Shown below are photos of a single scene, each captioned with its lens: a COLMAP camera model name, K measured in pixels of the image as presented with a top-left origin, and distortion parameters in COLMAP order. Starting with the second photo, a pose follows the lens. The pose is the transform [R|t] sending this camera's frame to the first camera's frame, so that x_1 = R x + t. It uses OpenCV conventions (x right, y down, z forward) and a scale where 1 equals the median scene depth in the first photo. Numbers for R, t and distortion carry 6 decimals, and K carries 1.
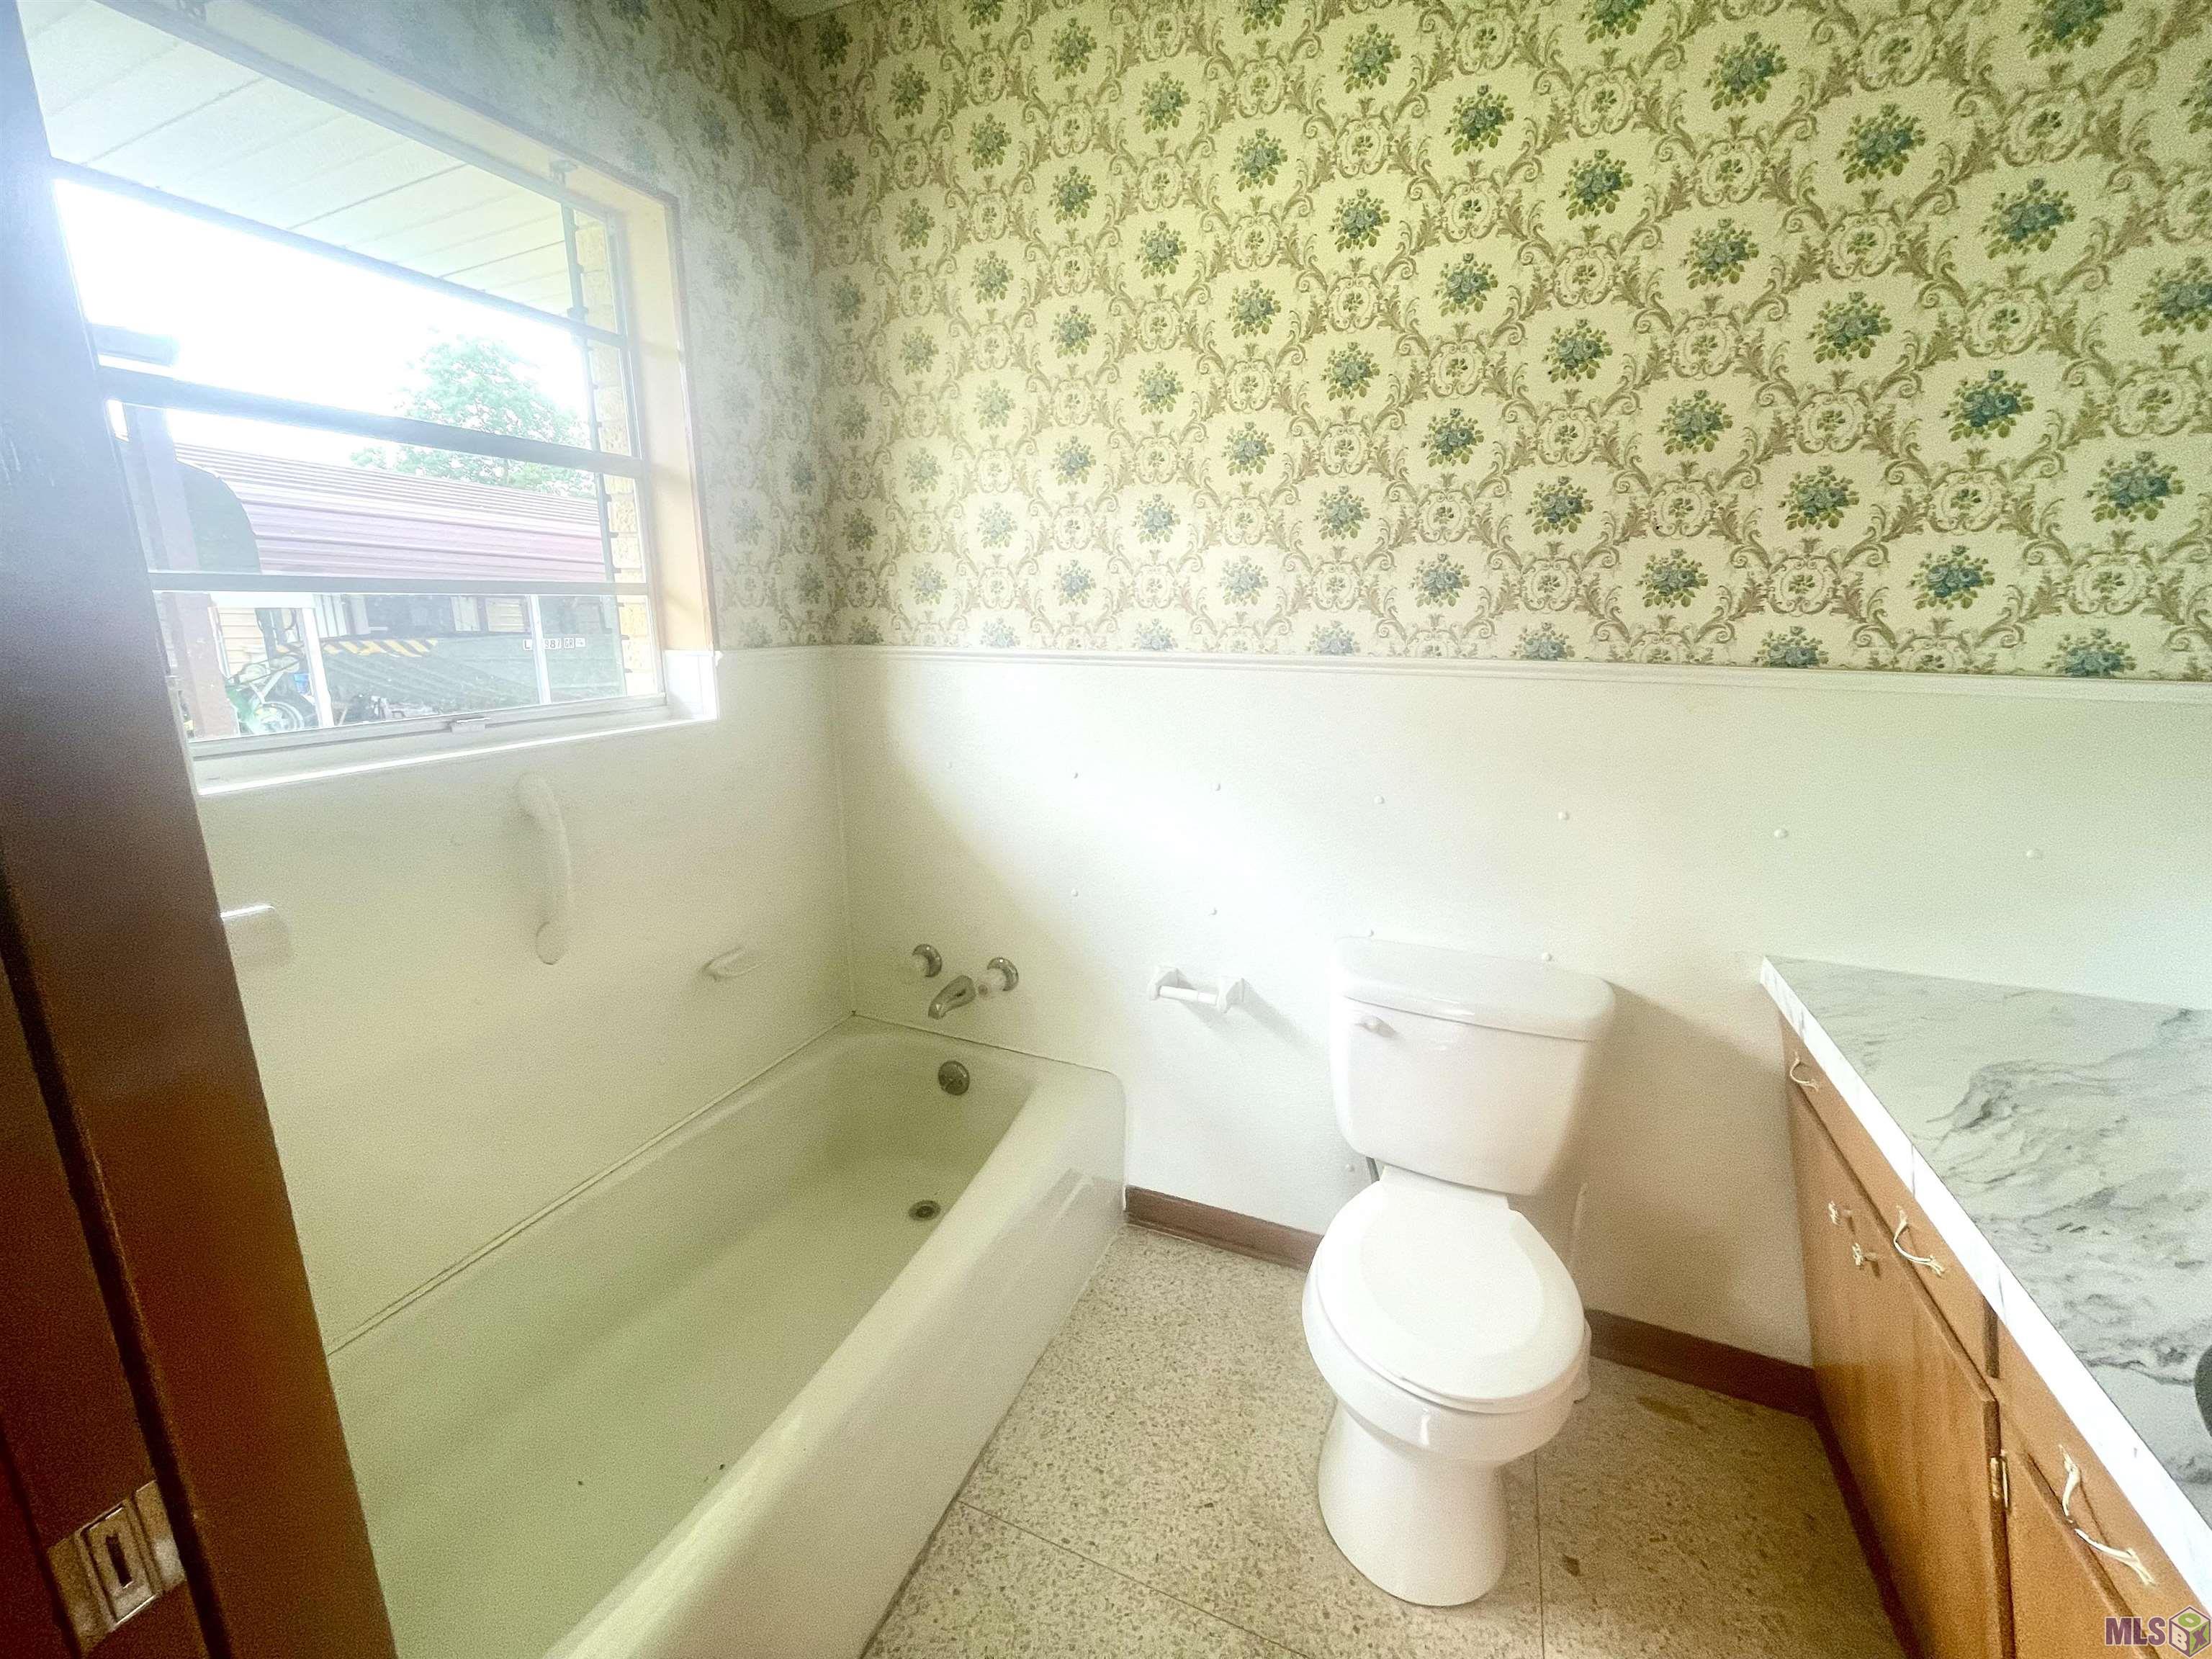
lens RADIAL K [[898.9, 0, 1095.3], [0, 898.9, 832.1], [0, 0, 1]] dist [0.000254, -0.000596]
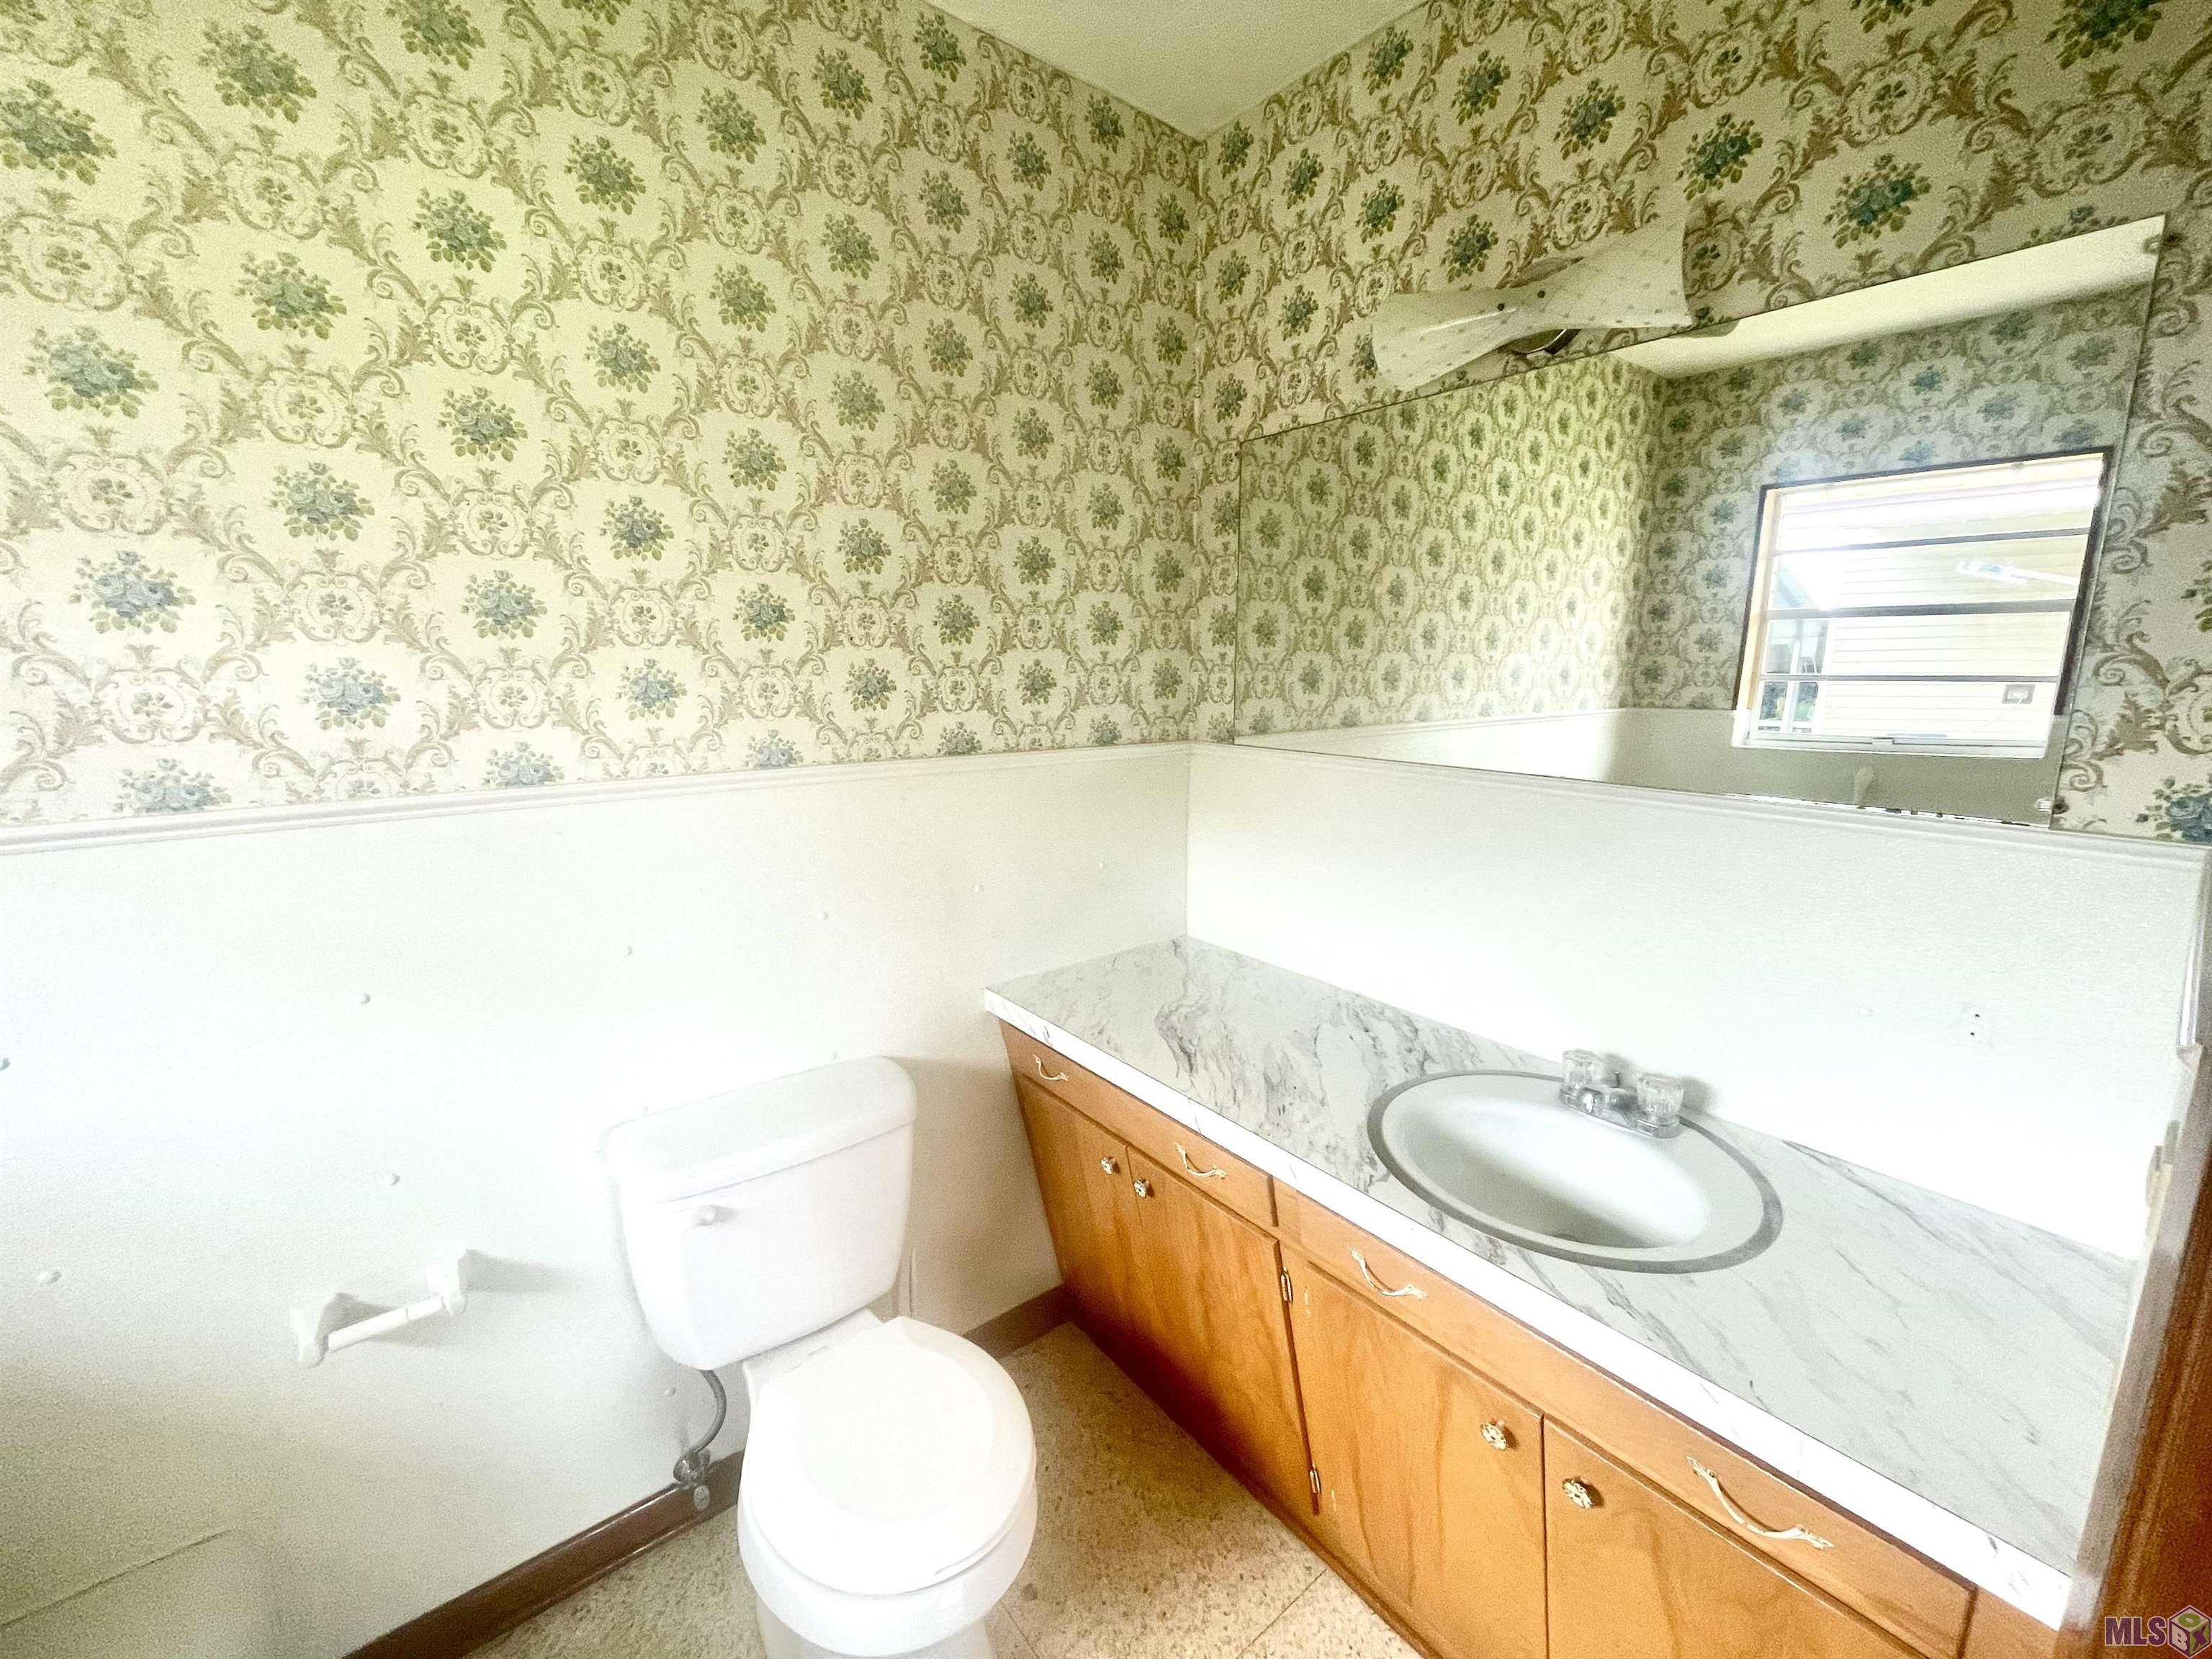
lens RADIAL K [[898.9, 0, 1102.0], [0, 898.9, 832.7], [0, 0, 1]] dist [0.000254, -0.000596]
pose [[0.478520, -0.170617, 0.861341, -0.190235], [0.219403, 0.973058, 0.070857, -0.121774], [-0.850224, 0.155074, 0.503061, 0.238570]]
